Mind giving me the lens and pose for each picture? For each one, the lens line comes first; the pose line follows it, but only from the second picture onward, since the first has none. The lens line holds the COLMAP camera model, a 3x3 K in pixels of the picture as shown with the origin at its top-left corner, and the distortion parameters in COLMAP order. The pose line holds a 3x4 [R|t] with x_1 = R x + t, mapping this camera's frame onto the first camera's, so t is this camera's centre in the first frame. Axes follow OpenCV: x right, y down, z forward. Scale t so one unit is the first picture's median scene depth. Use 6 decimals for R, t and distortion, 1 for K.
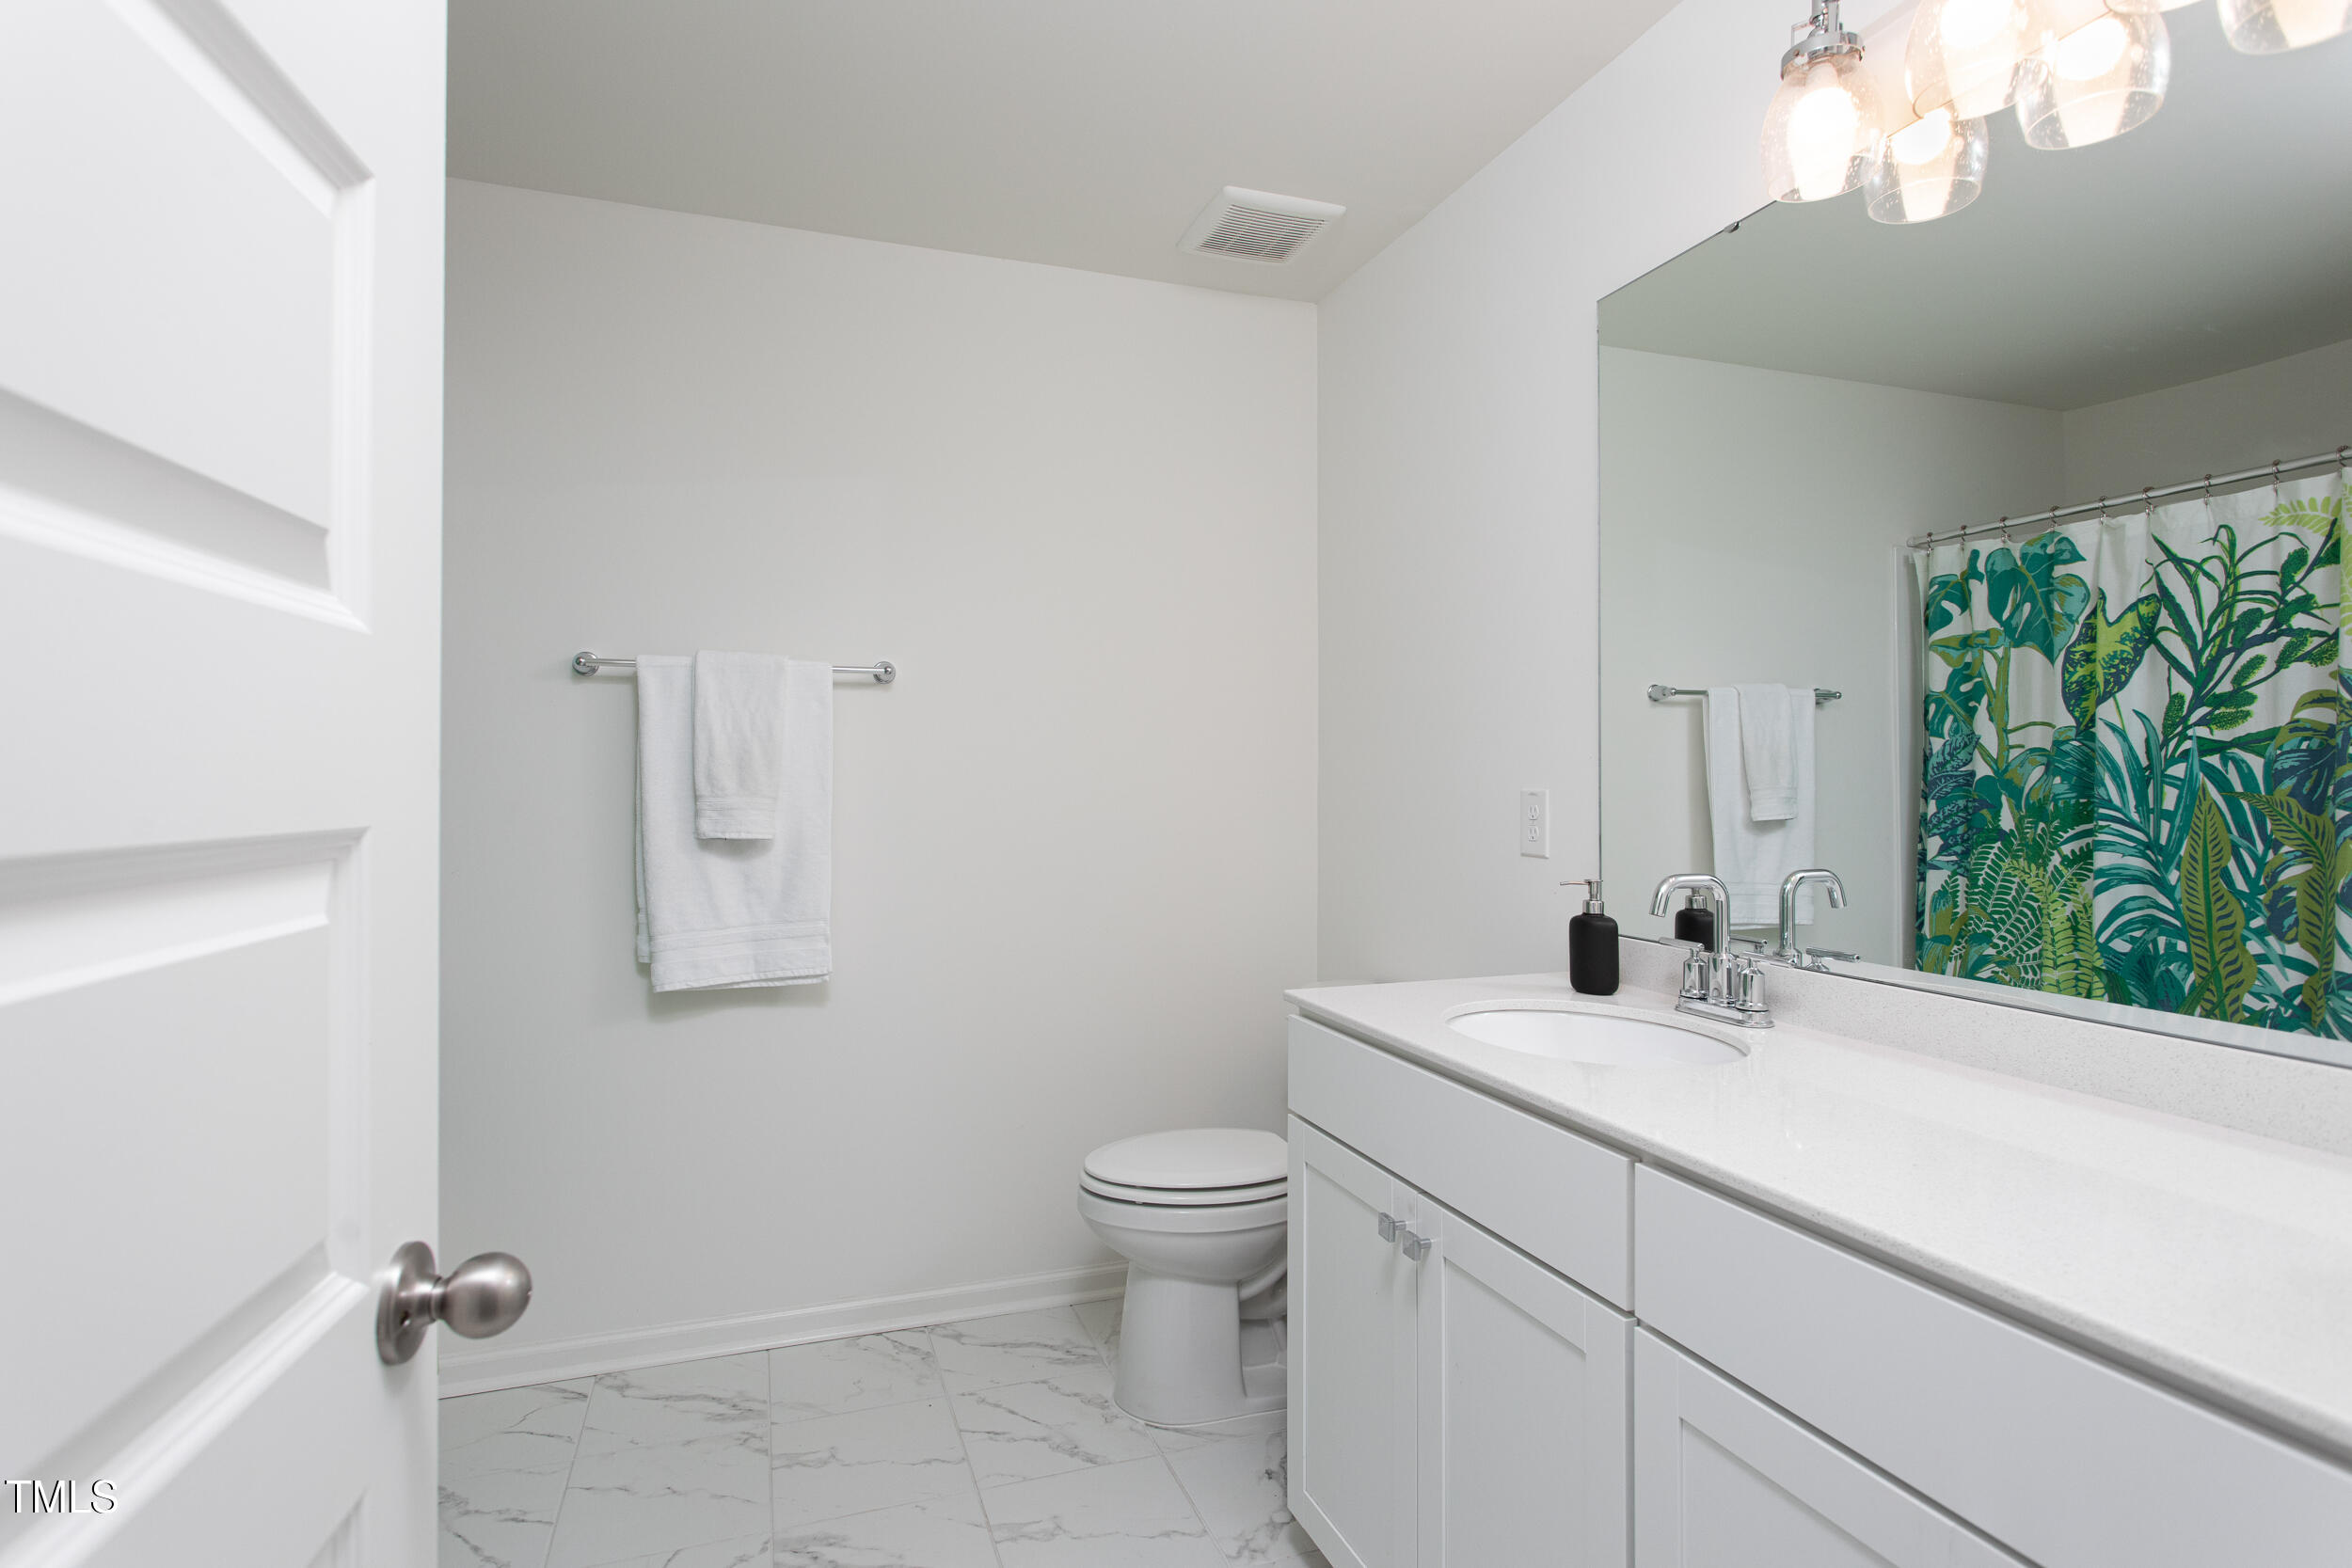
lens RADIAL K [[1192.6, 0, 1180.1], [0, 1192.6, 772.6], [0, 0, 1]] dist [-0.065966, 0.024338]
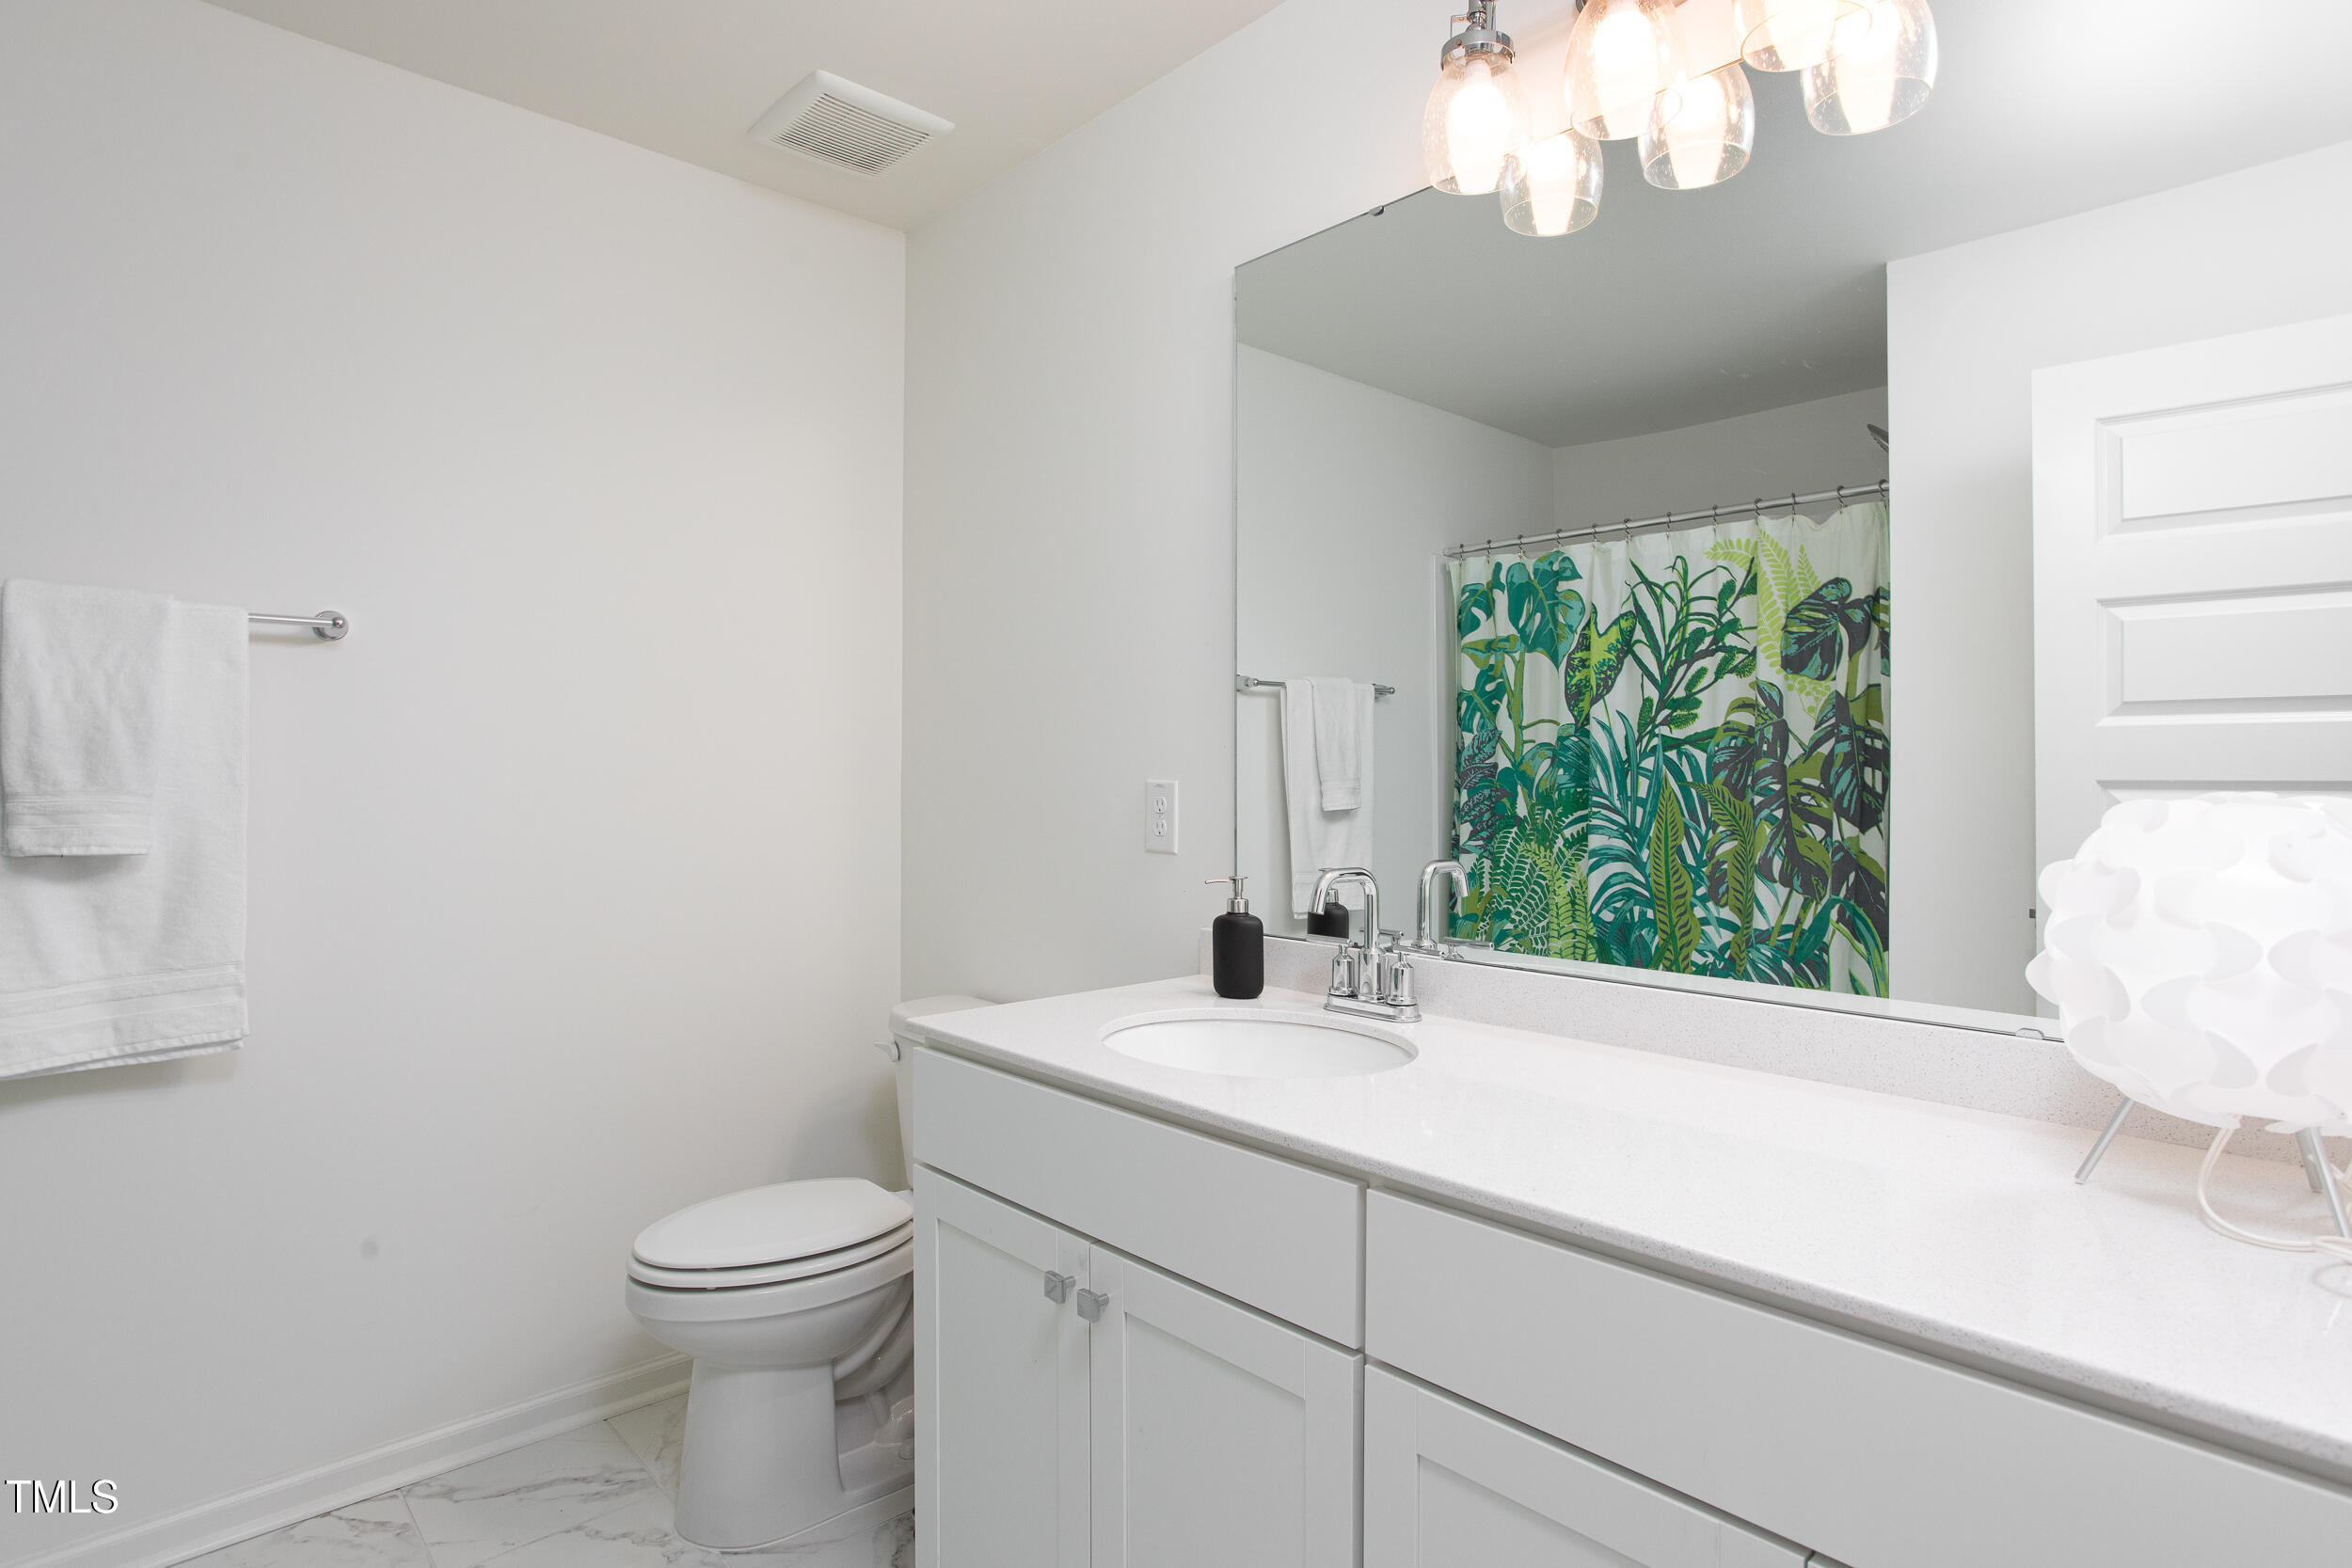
lens RADIAL K [[1192.6, 0, 1180.1], [0, 1192.6, 772.6], [0, 0, 1]] dist [-0.065966, 0.024338]
pose [[0.908344, 0.000255, 0.418224, -0.064223], [-0.003536, 0.999969, 0.007071, 0.000675], [-0.418209, -0.007902, 0.908317, 0.110874]]
